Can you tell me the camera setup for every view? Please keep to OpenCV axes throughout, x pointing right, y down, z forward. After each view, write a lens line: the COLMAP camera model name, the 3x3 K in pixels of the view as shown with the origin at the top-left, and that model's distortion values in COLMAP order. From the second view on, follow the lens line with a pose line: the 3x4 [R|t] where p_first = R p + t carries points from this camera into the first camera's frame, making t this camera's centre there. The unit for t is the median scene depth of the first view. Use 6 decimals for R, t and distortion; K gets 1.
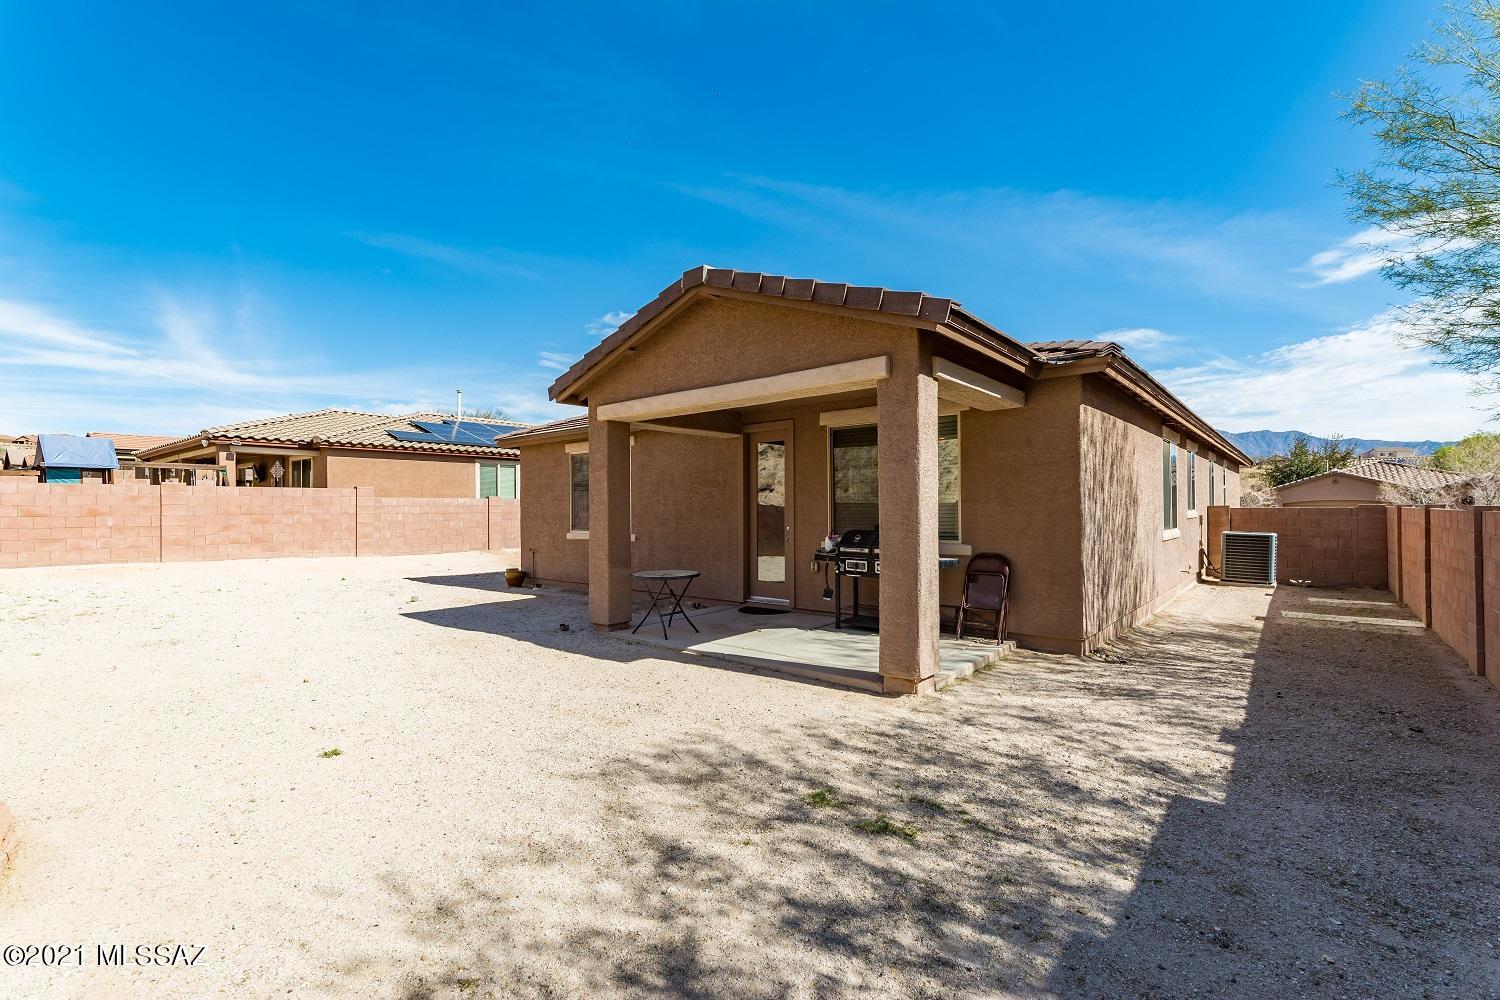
lens RADIAL K [[652.2, 0, 751.2], [0, 652.2, 504.2], [0, 0, 1]] dist [-0.004089, 0.003331]
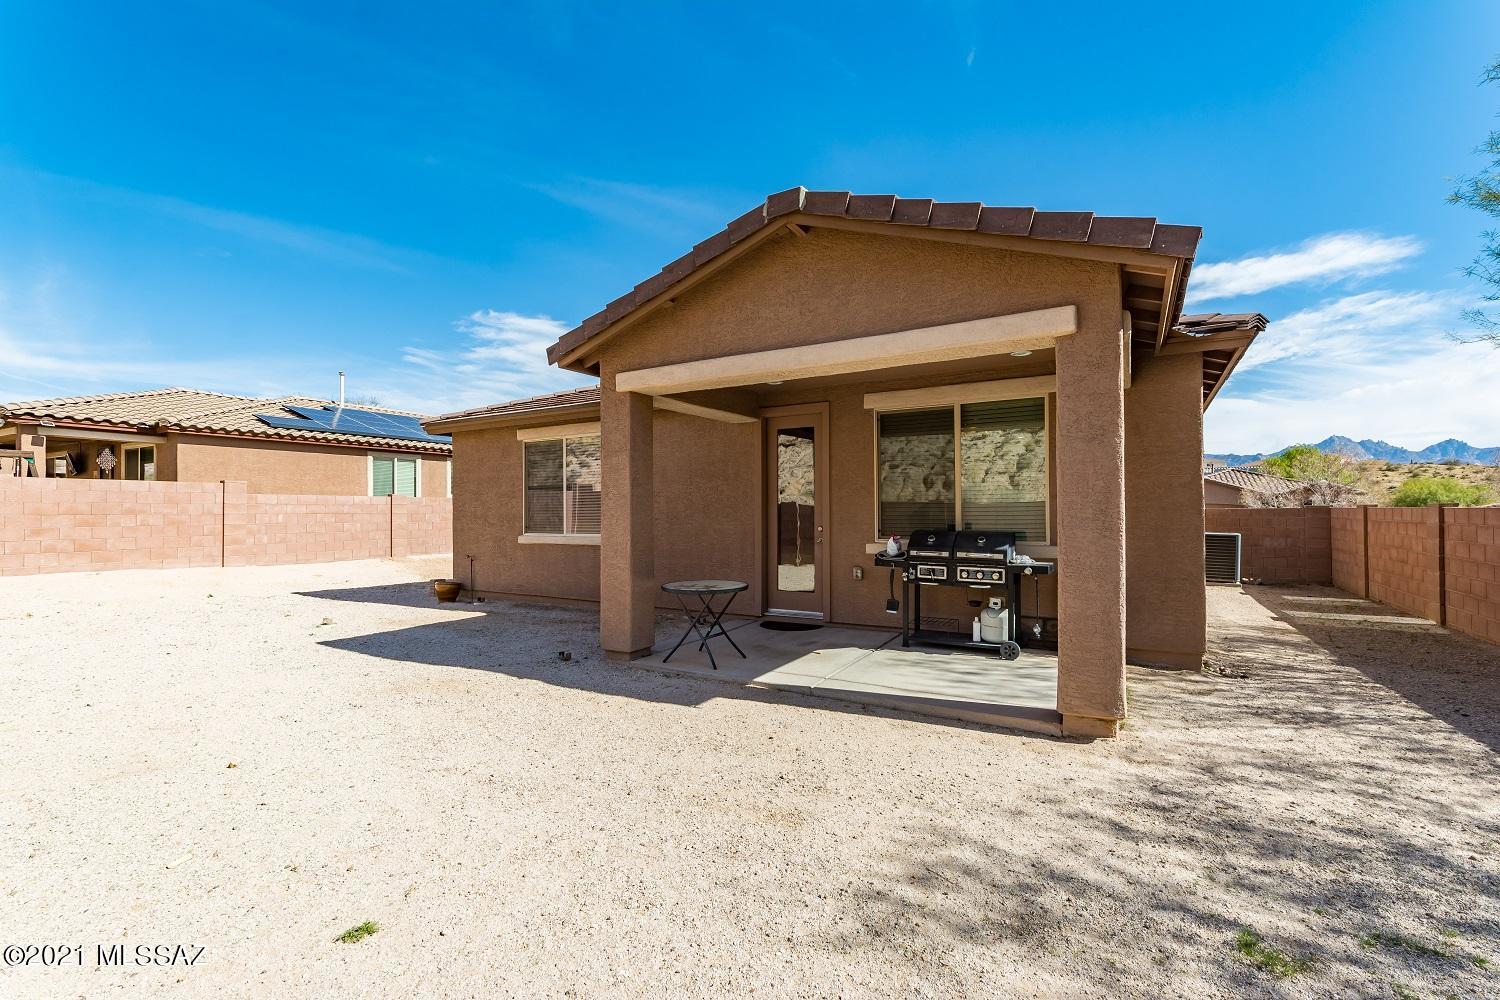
lens RADIAL K [[652.2, 0, 752.0], [0, 652.2, 504.2], [0, 0, 1]] dist [-0.004089, 0.003331]
pose [[0.985573, 0.003301, 0.169216, -0.208293], [-0.002445, 0.999983, -0.005265, 0.010936], [-0.169231, 0.004775, 0.985565, 0.201085]]
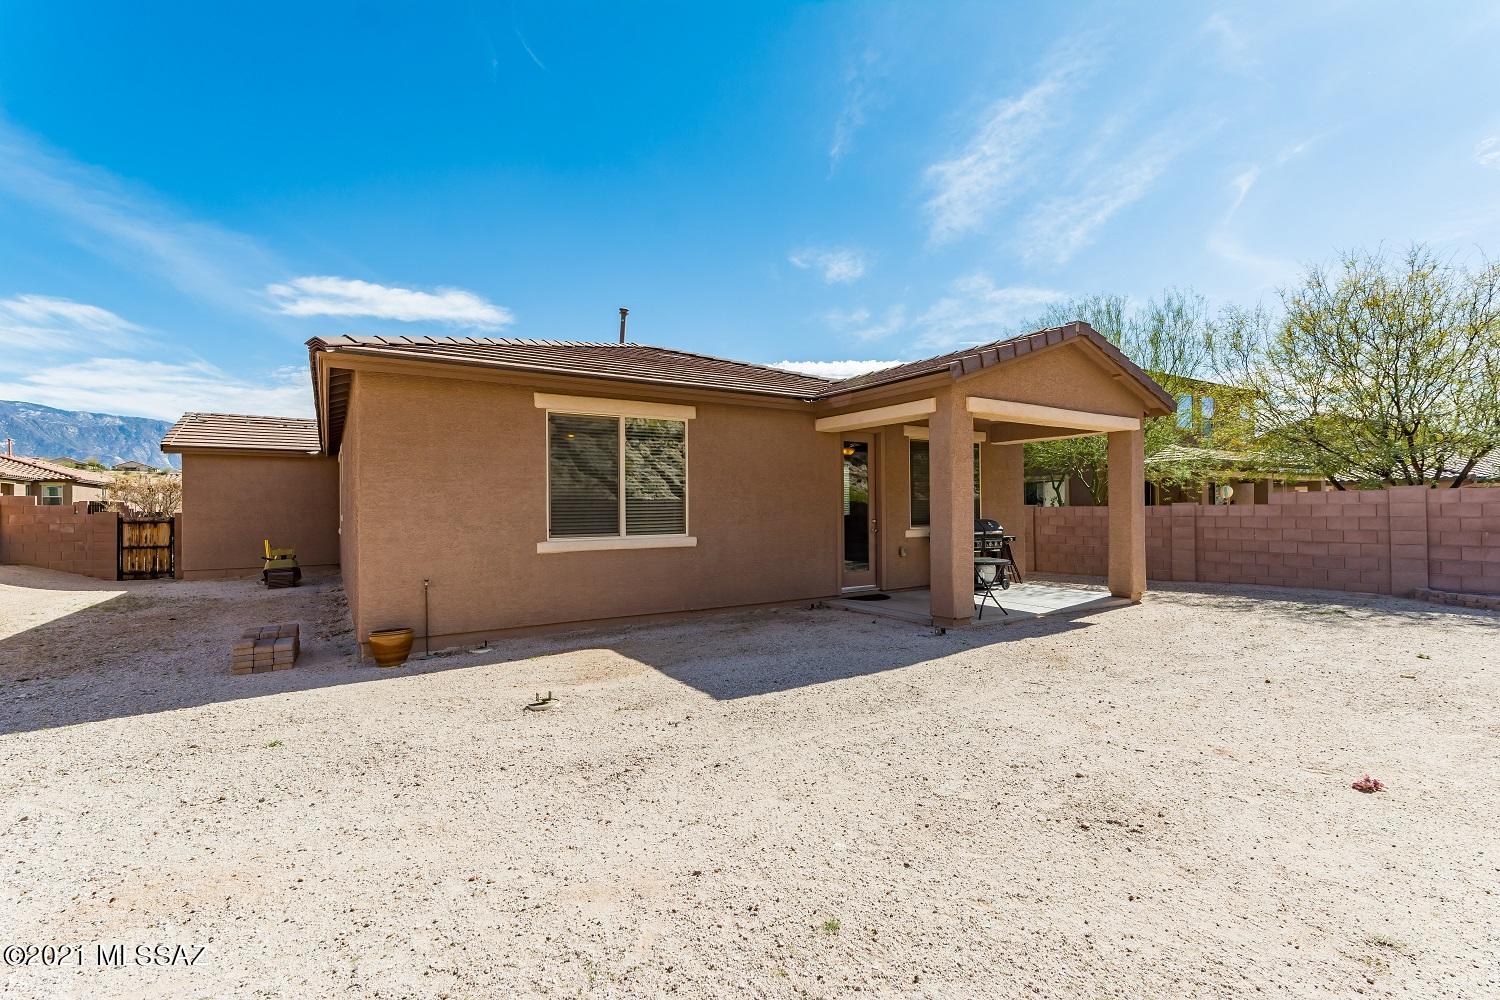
lens RADIAL K [[652.2, 0, 749.2], [0, 652.2, 505.5], [0, 0, 1]] dist [-0.004089, 0.003331]
pose [[0.284963, 0.009851, 0.958488, -1.282341], [-0.000023, 0.999947, -0.010270, 0.025654], [-0.958538, 0.002905, 0.284948, 1.046510]]
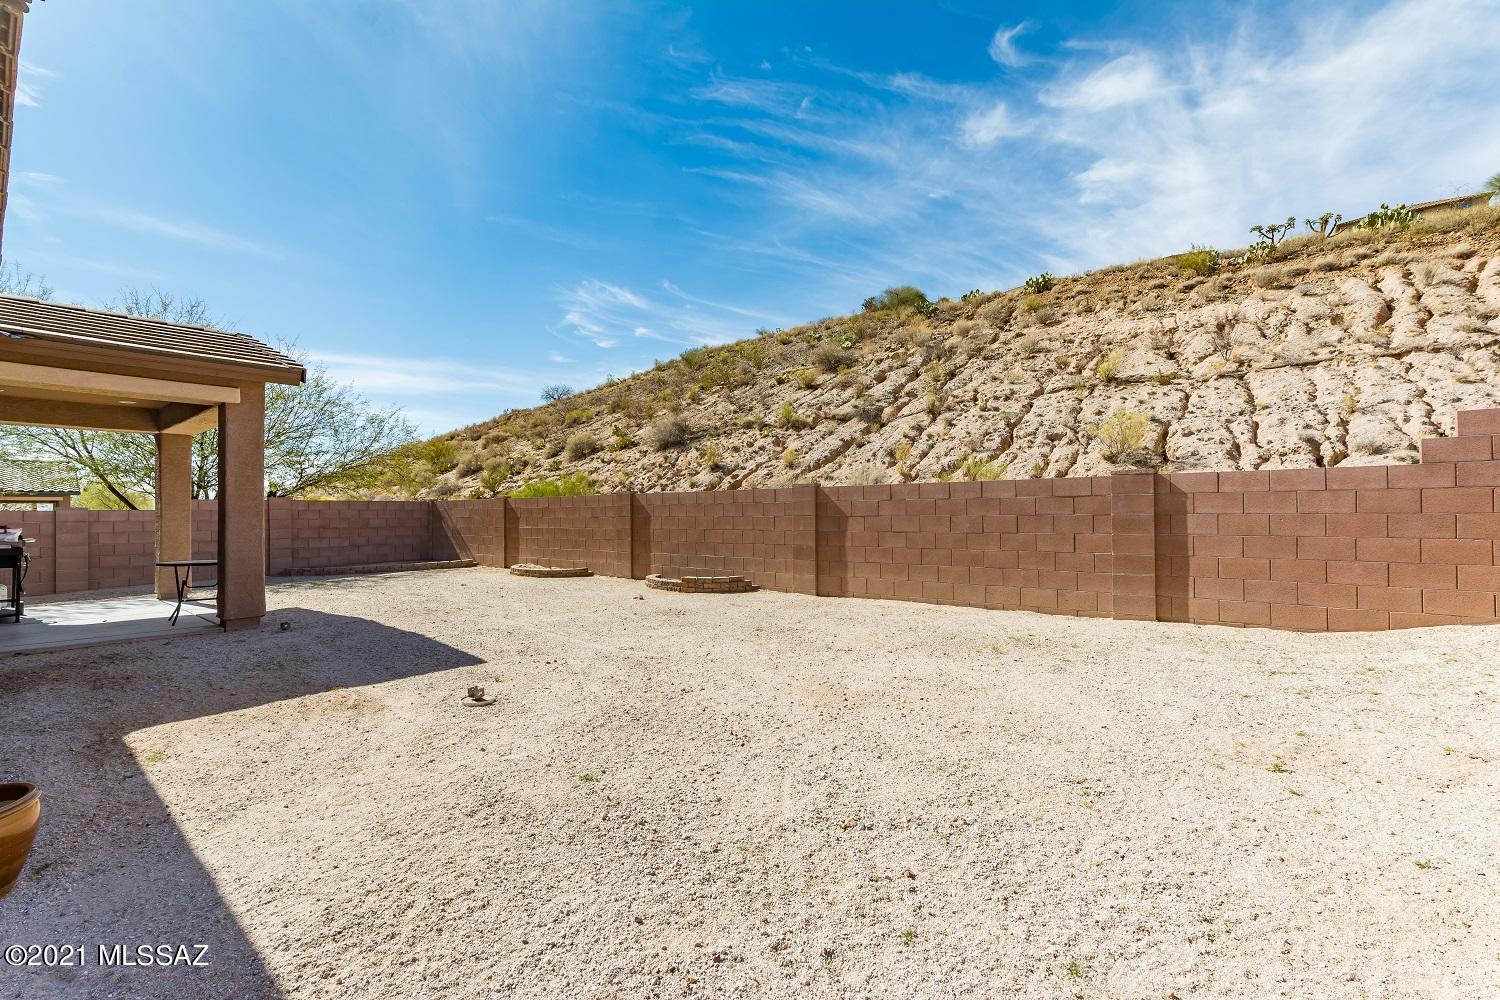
lens RADIAL K [[652.2, 0, 745.7], [0, 652.2, 512.7], [0, 0, 1]] dist [-0.004089, 0.003331]
pose [[-0.999882, 0.014698, -0.004572, -0.974778], [0.014733, 0.999861, -0.007808, 0.049673], [0.004457, -0.007875, -0.999959, 2.015226]]
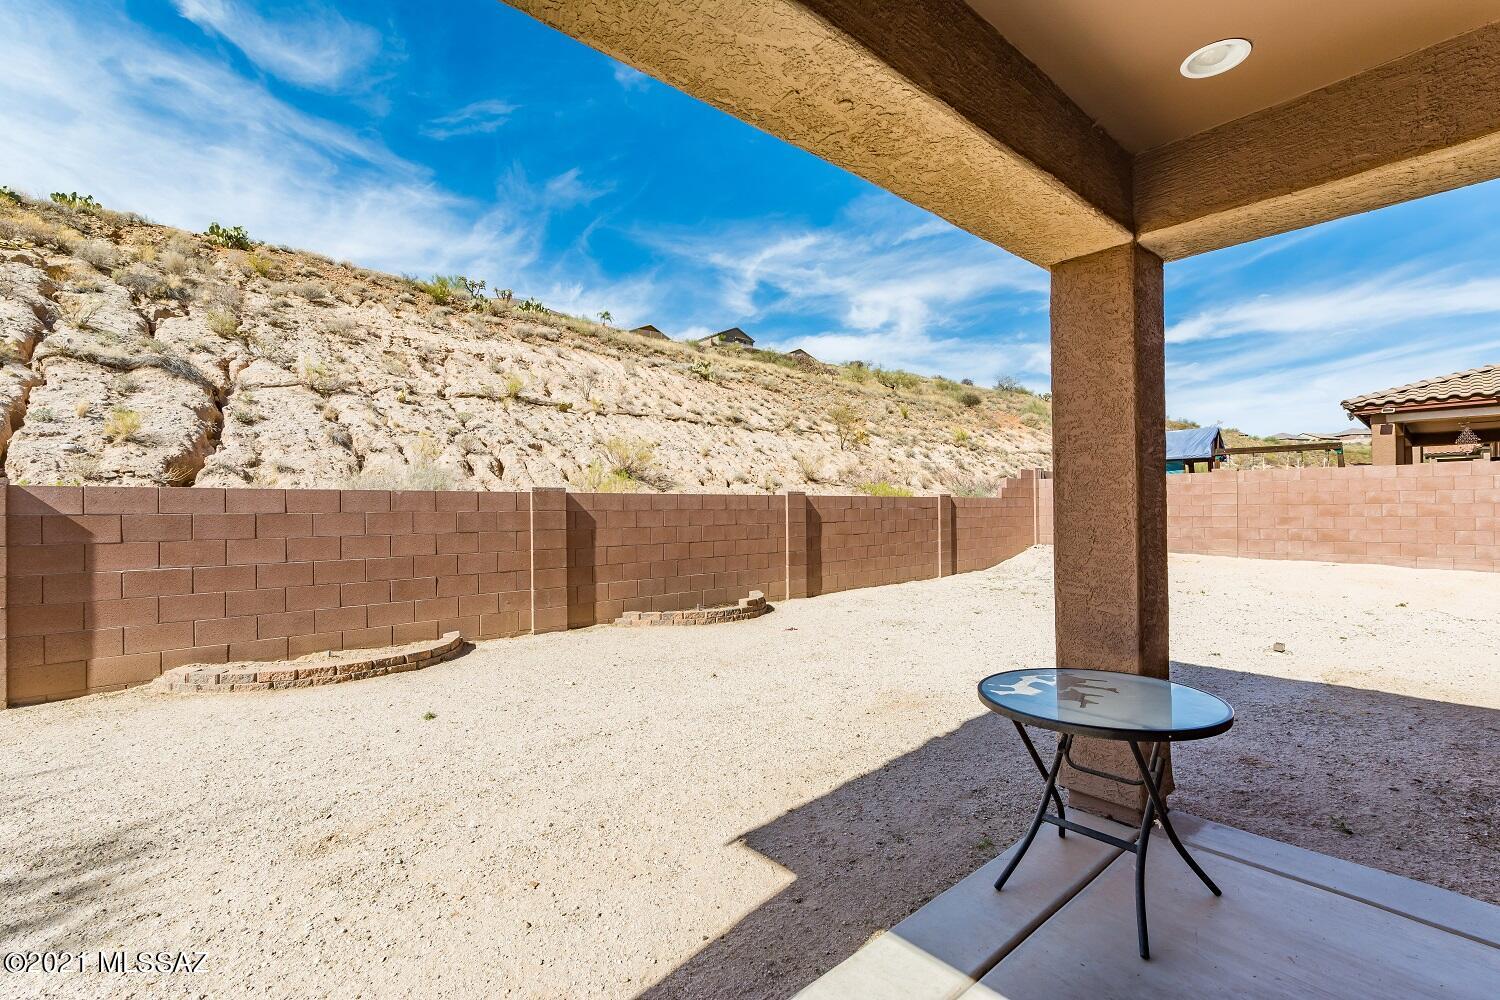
lens RADIAL K [[652.2, 0, 754.9], [0, 652.2, 502.0], [0, 0, 1]] dist [-0.004089, 0.003331]
pose [[-0.156300, -0.004198, -0.987701, 0.195825], [0.016789, 0.999835, -0.006906, 0.014233], [0.987567, -0.017662, -0.156204, 0.880221]]
